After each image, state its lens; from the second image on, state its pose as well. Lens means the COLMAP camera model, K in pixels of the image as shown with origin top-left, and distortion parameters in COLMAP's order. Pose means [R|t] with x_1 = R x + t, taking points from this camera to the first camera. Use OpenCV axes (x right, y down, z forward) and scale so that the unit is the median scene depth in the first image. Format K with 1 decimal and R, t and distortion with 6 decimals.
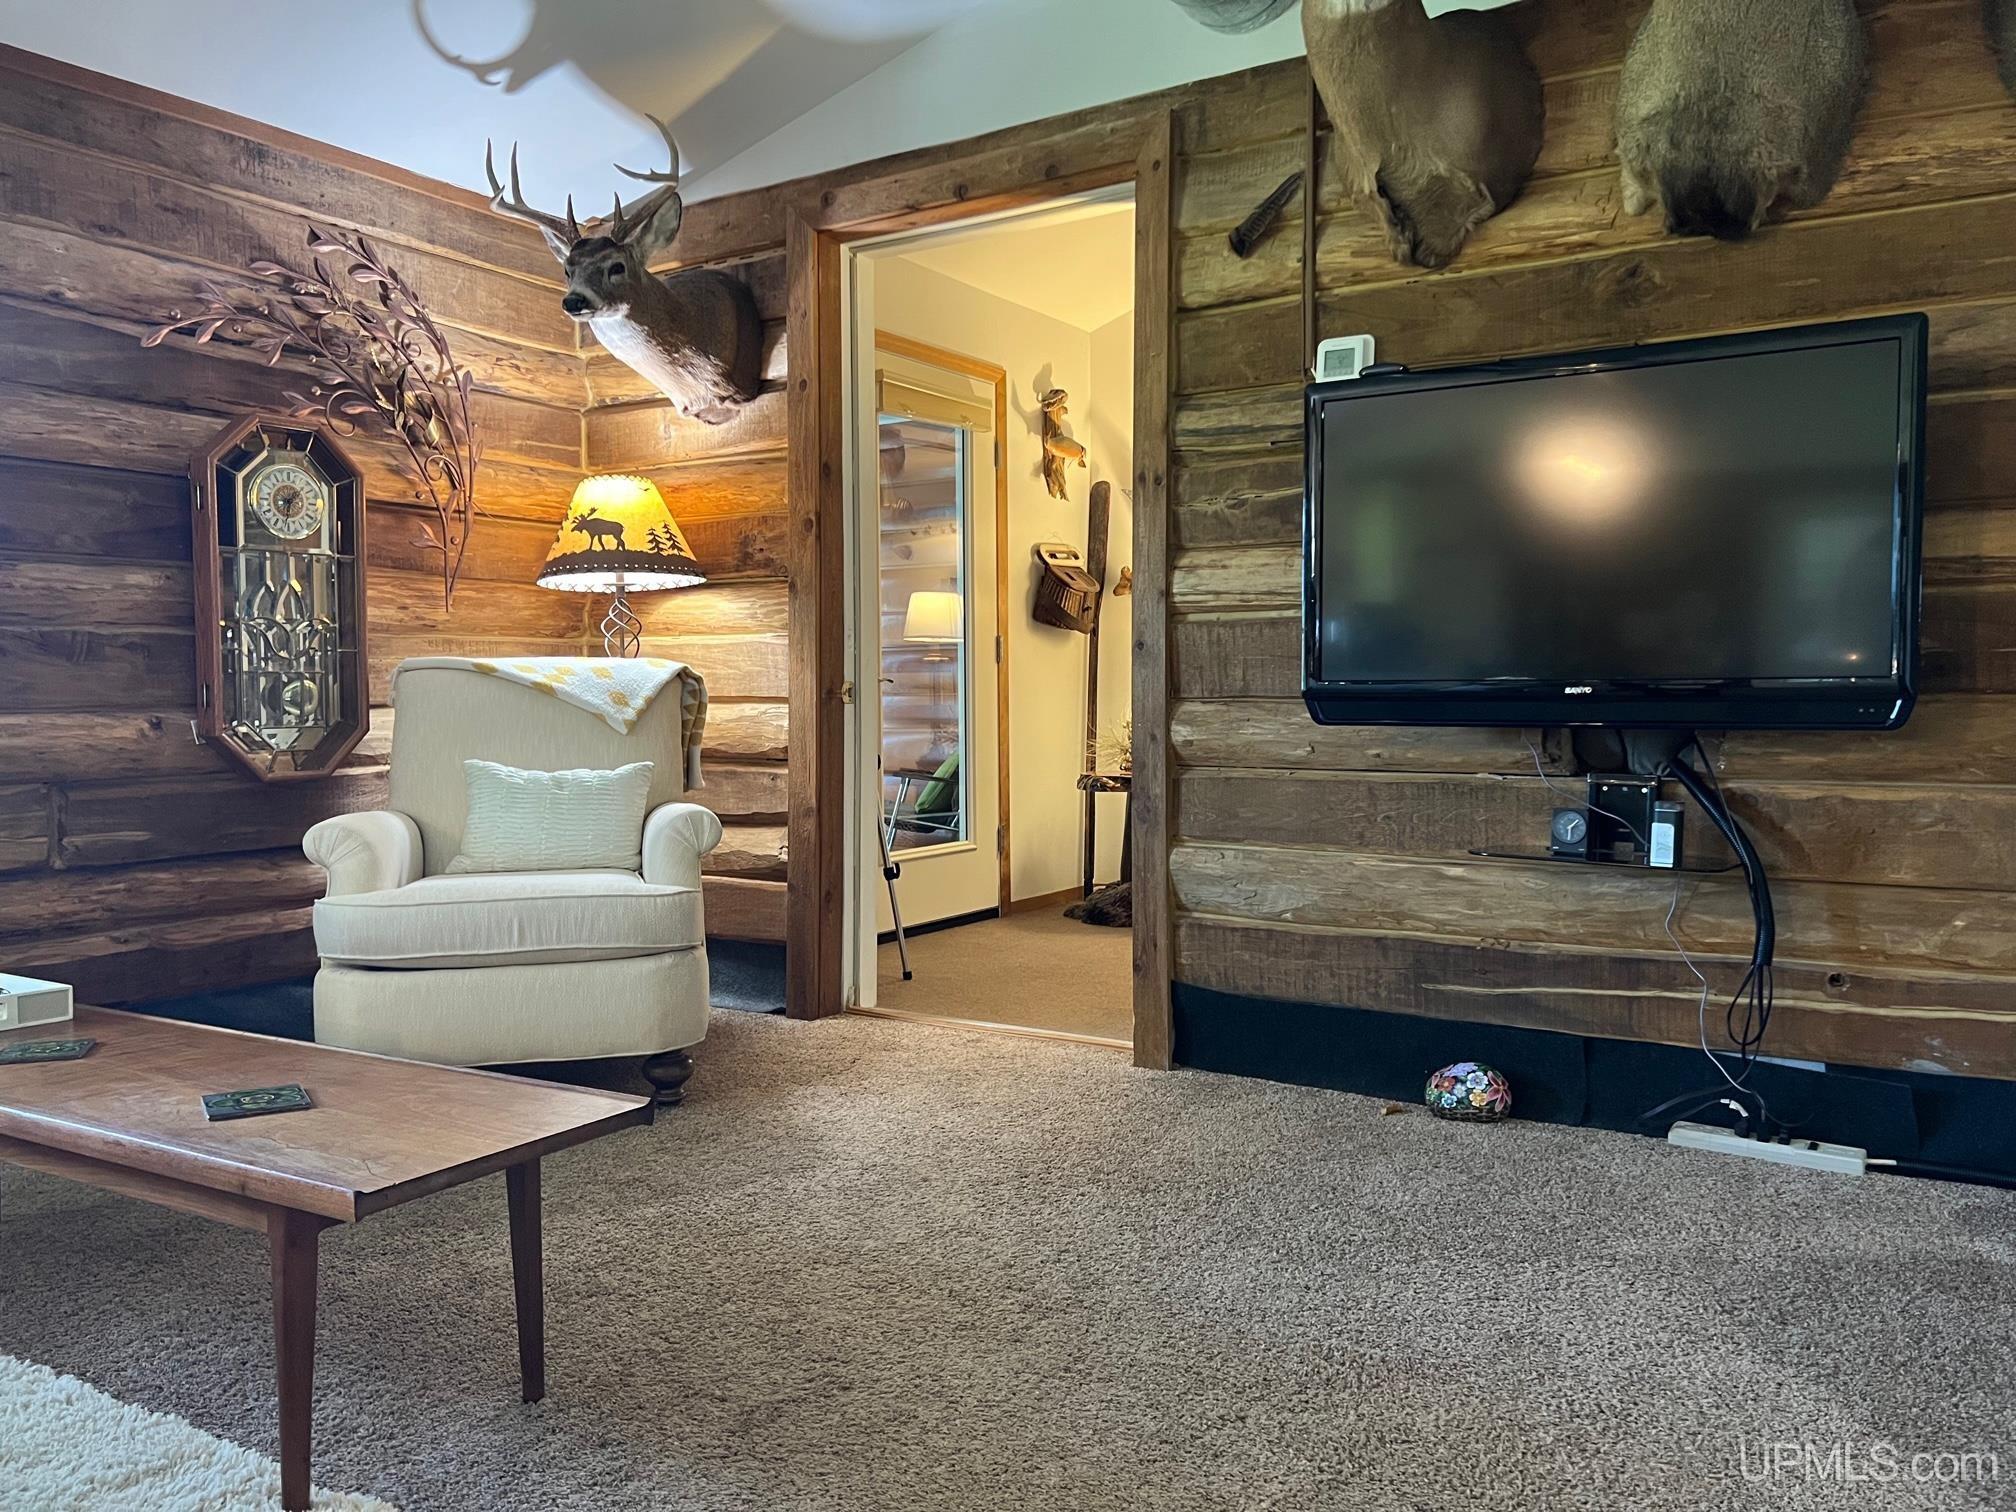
lens RADIAL K [[1548.3, 0, 1006.4], [0, 1548.3, 757.6], [0, 0, 1]] dist [0.031415, -0.002161]
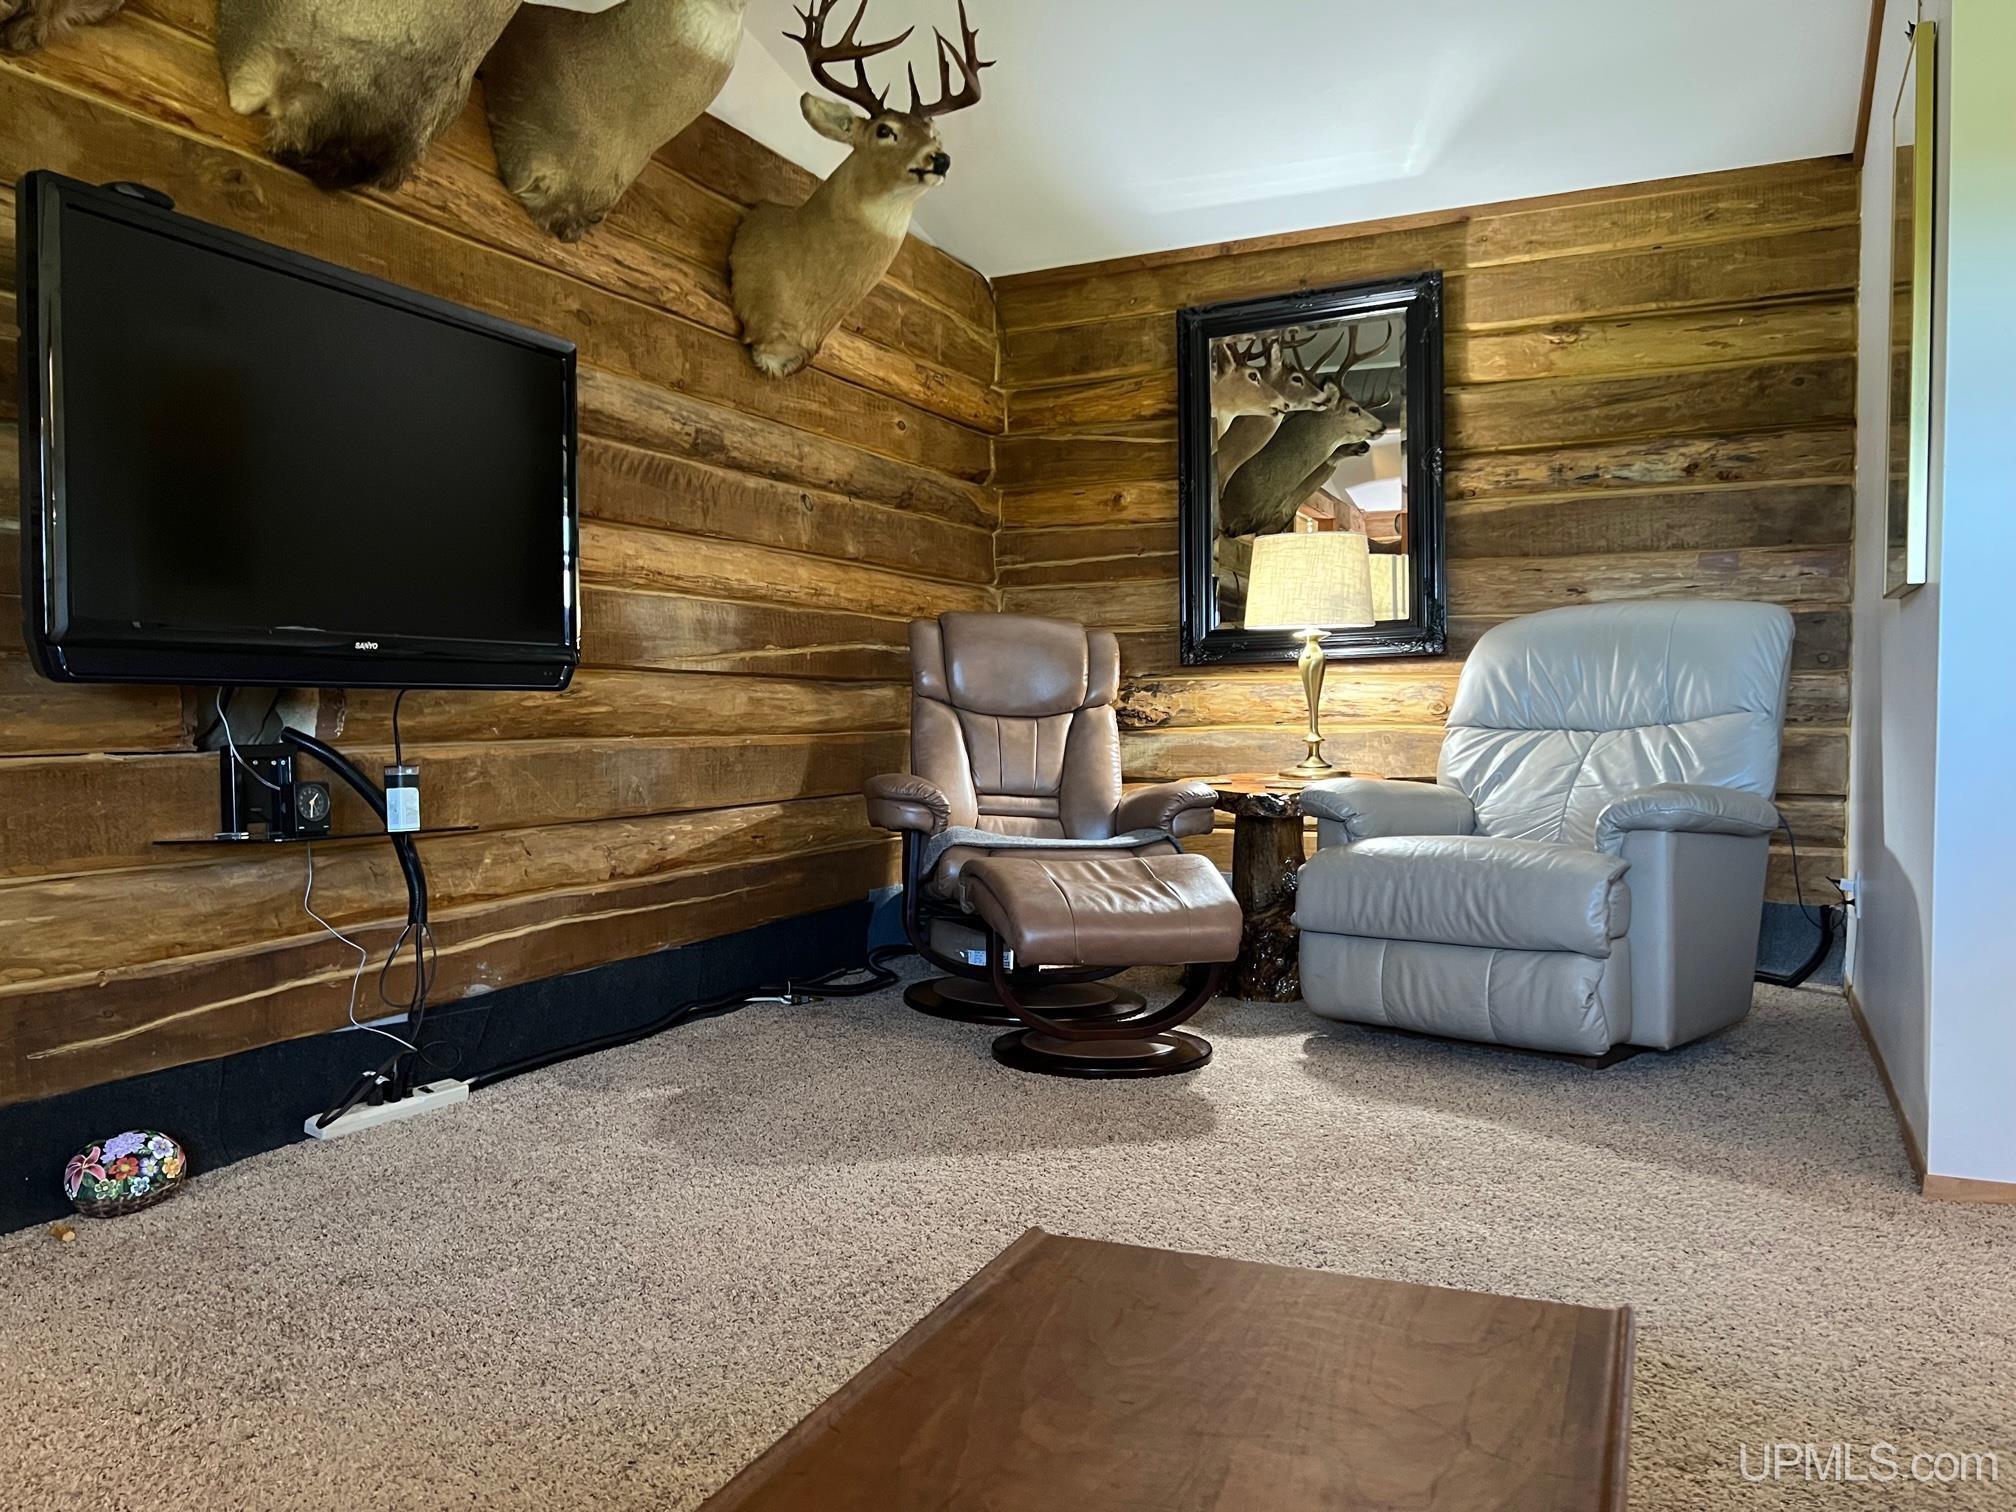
lens RADIAL K [[1548.3, 0, 1005.3], [0, 1548.3, 754.0], [0, 0, 1]] dist [0.031415, -0.002161]
pose [[-0.124975, -0.023187, 0.991889, -0.531612], [0.050230, 0.998297, 0.029665, 0.010350], [-0.990888, 0.053530, -0.123598, 0.685471]]
